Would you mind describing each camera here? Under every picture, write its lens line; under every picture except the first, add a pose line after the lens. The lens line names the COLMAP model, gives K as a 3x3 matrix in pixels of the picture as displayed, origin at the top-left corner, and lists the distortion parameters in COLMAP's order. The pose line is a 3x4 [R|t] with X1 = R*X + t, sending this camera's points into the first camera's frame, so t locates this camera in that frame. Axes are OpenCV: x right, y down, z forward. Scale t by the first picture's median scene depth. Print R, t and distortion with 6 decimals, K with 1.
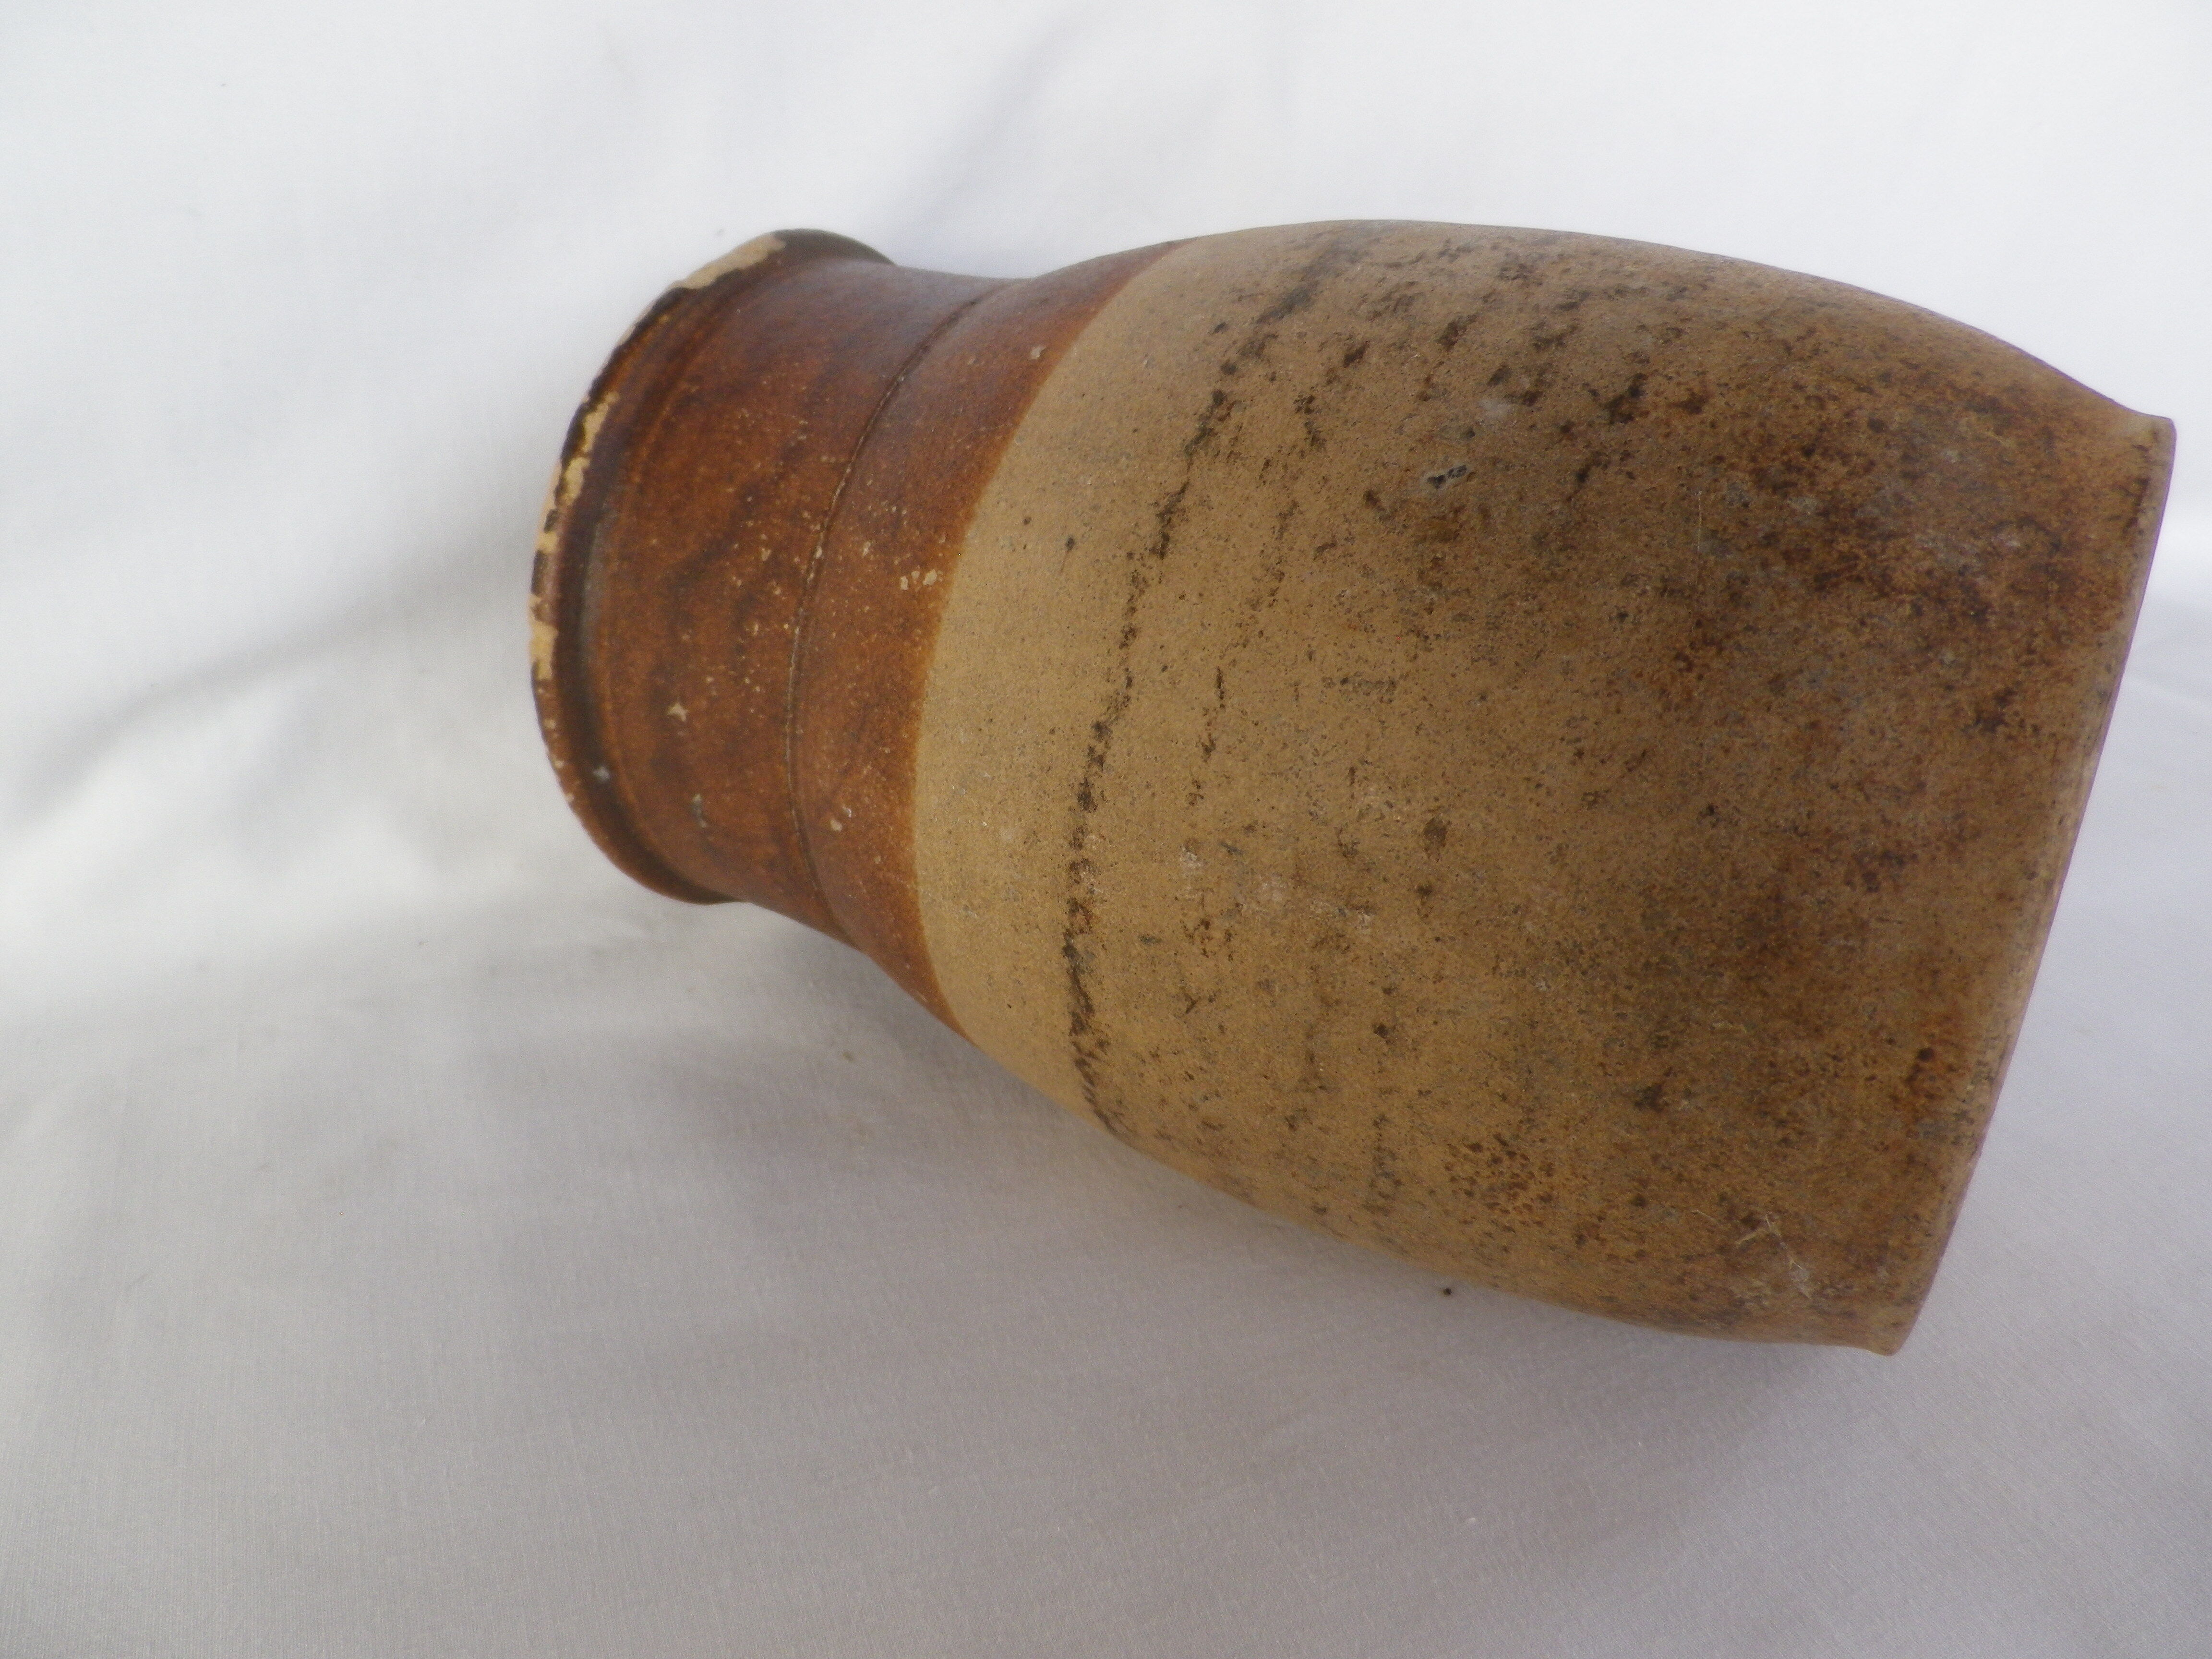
lens RADIAL K [[1580.3, 0, 1089.4], [0, 1580.3, 827.3], [0, 0, 1]] dist [-0.004513, -0.004513]
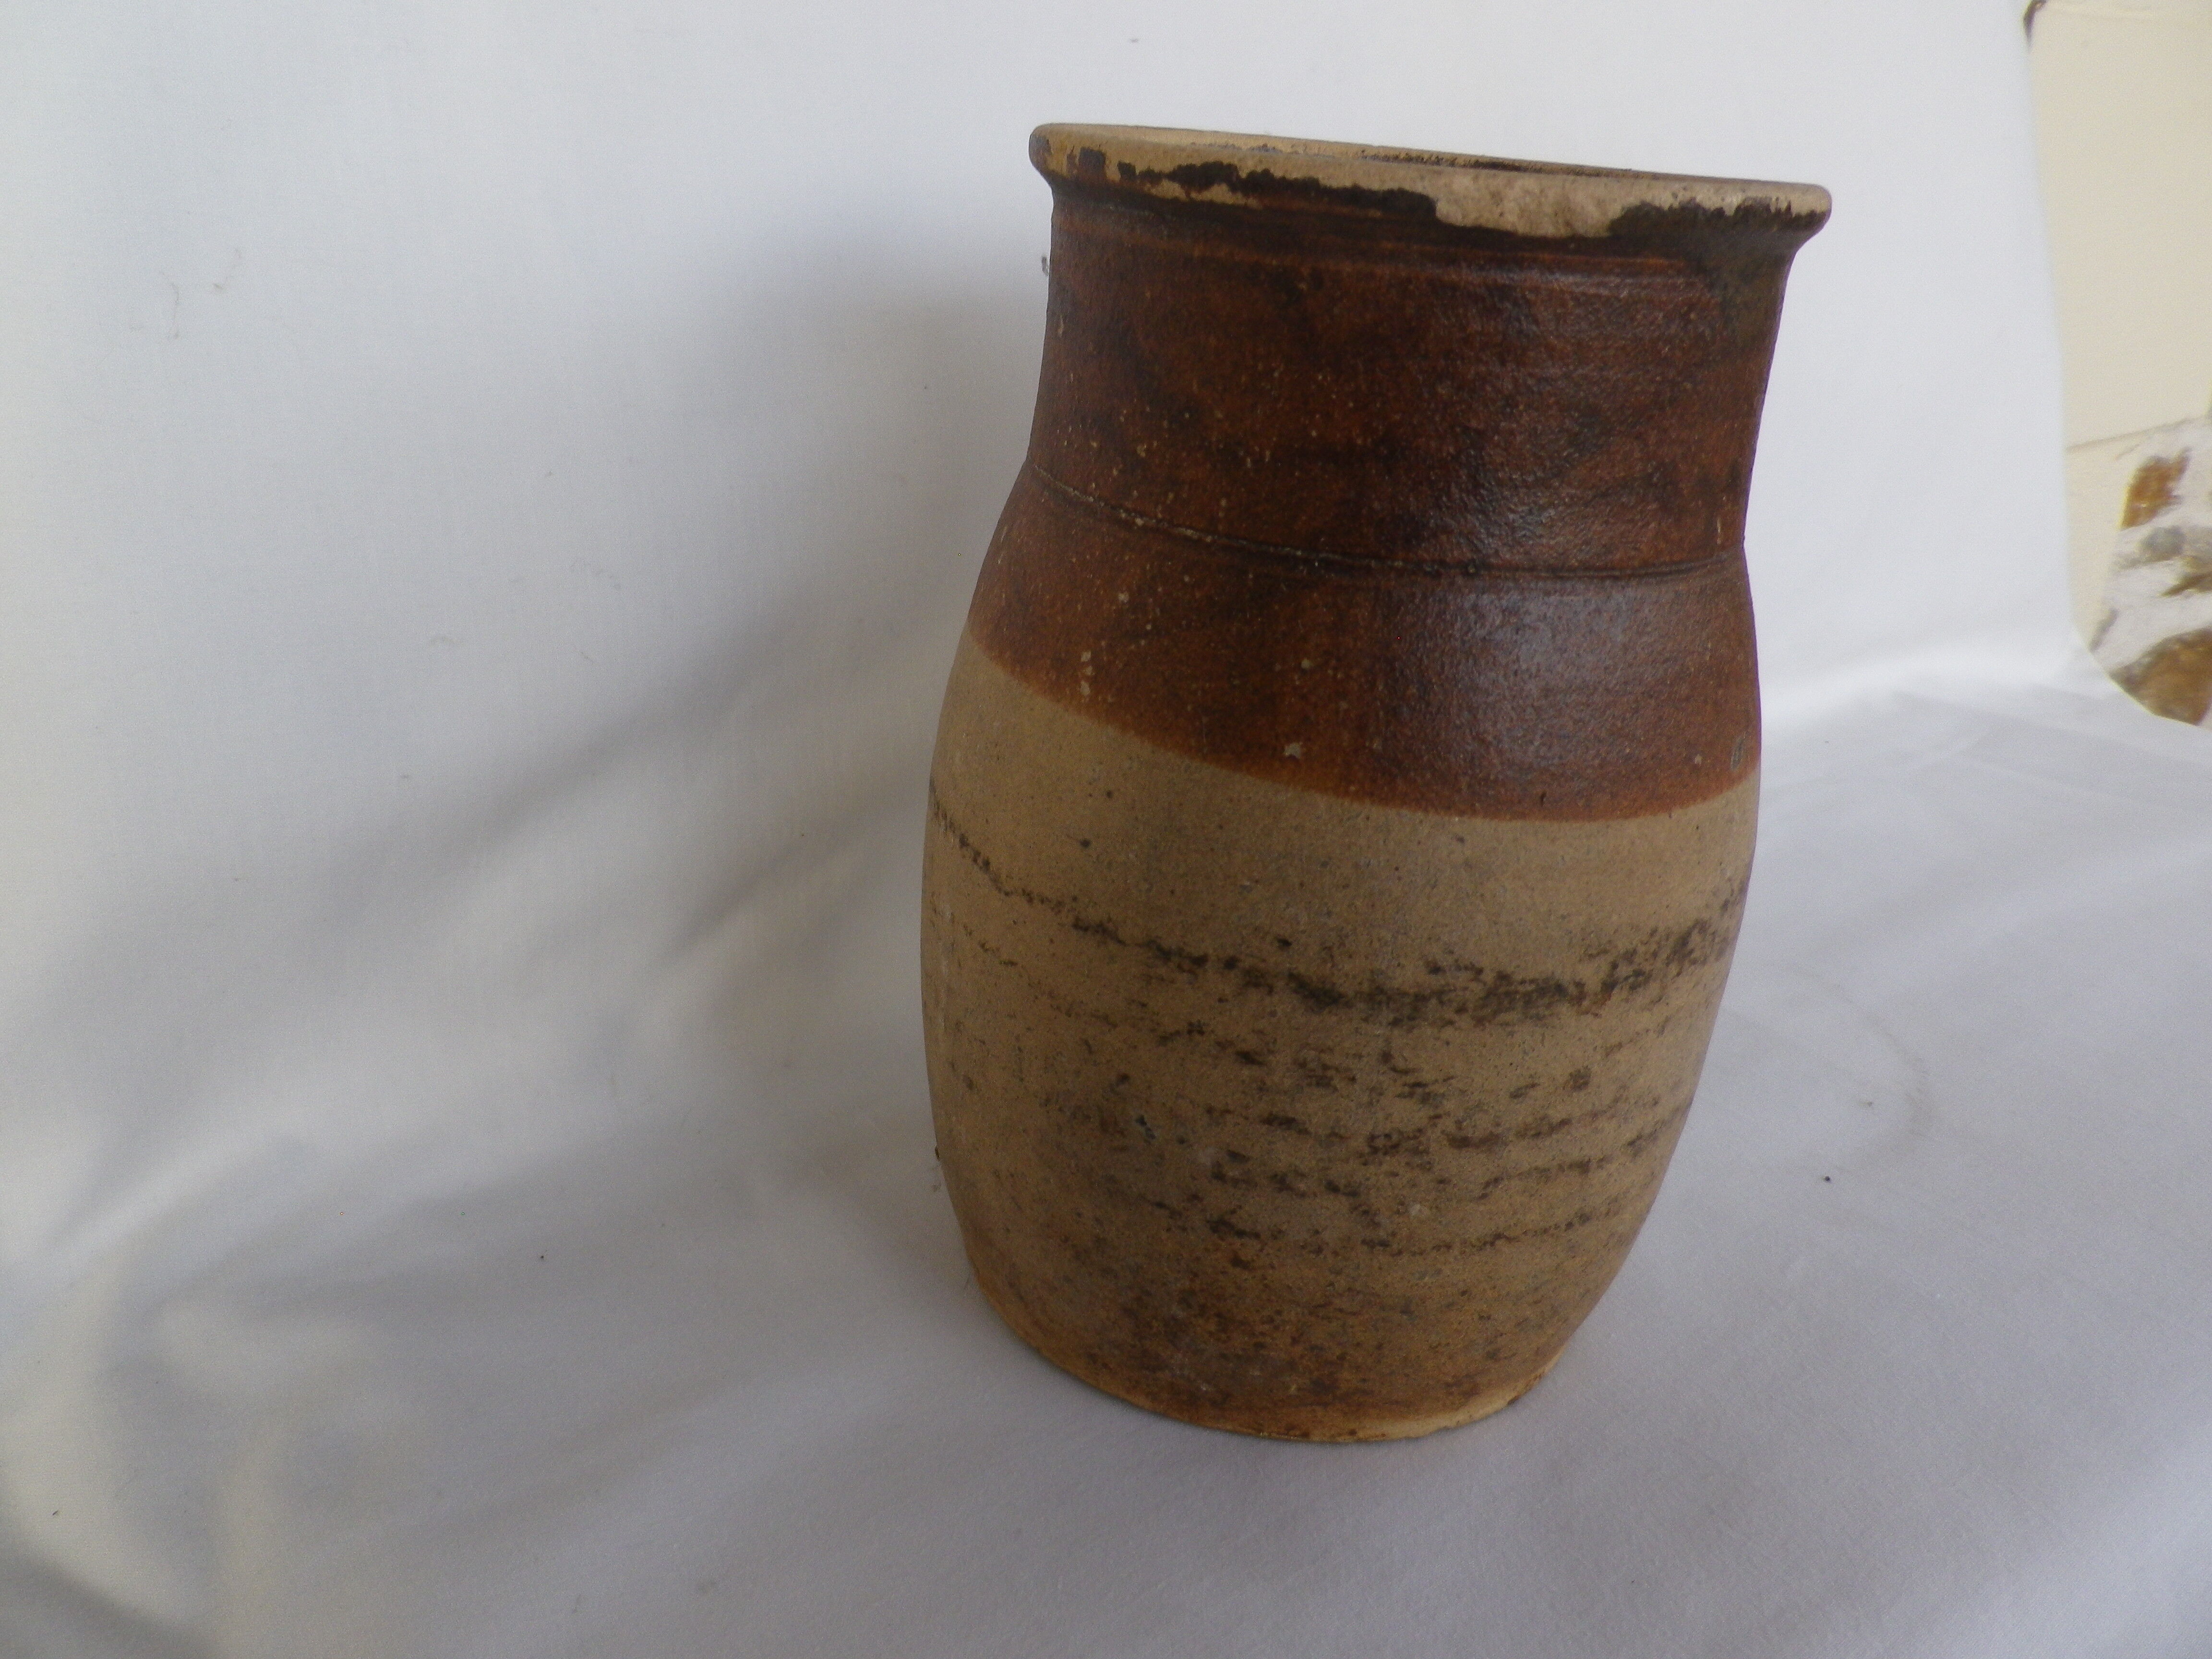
lens RADIAL K [[1580.3, 0, 1115.0], [0, 1580.3, 824.3], [0, 0, 1]] dist [-0.004513, -0.004513]
pose [[0.418820, 0.787301, 0.452490, -0.620893], [-0.653771, -0.084399, 0.751971, -1.215304], [0.630217, -0.610765, 0.479367, 0.465577]]
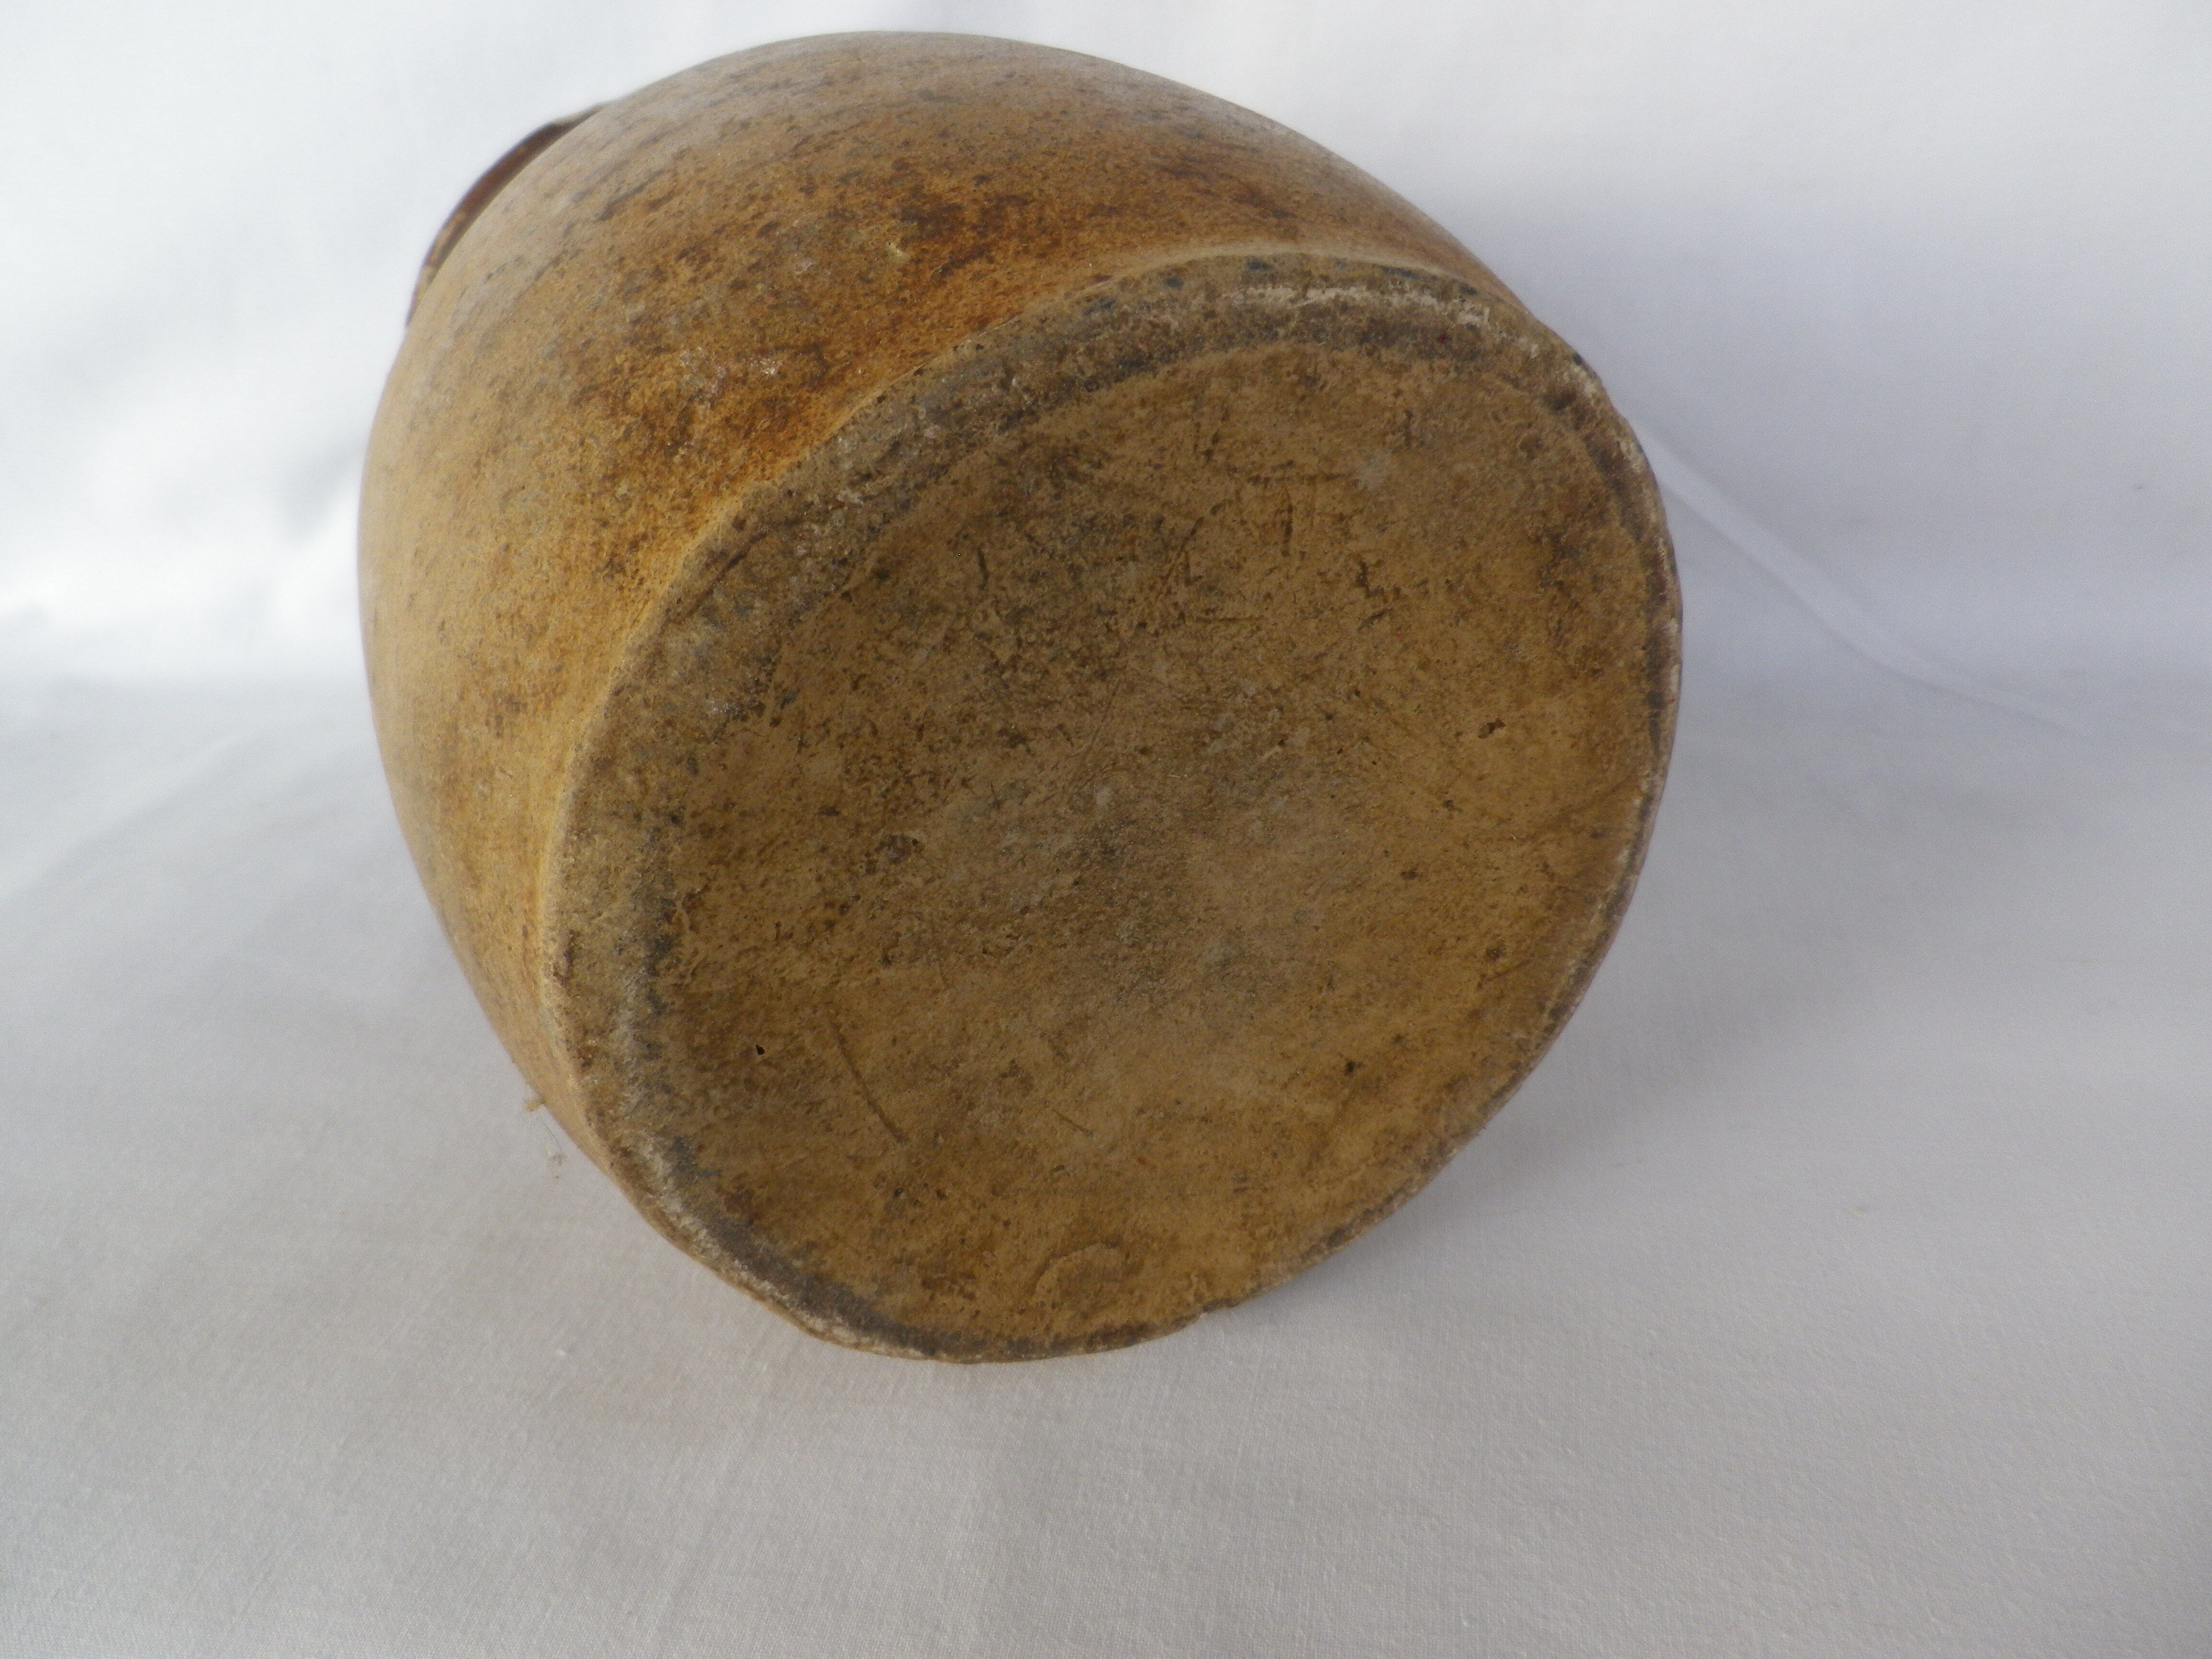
lens RADIAL K [[1580.3, 0, 1110.9], [0, 1580.3, 833.7], [0, 0, 1]] dist [-0.004513, -0.004513]
pose [[0.814392, 0.232692, -0.531620, 1.120215], [-0.214080, 0.971941, 0.097472, -0.059757], [0.539384, 0.034429, 0.841356, 0.383910]]
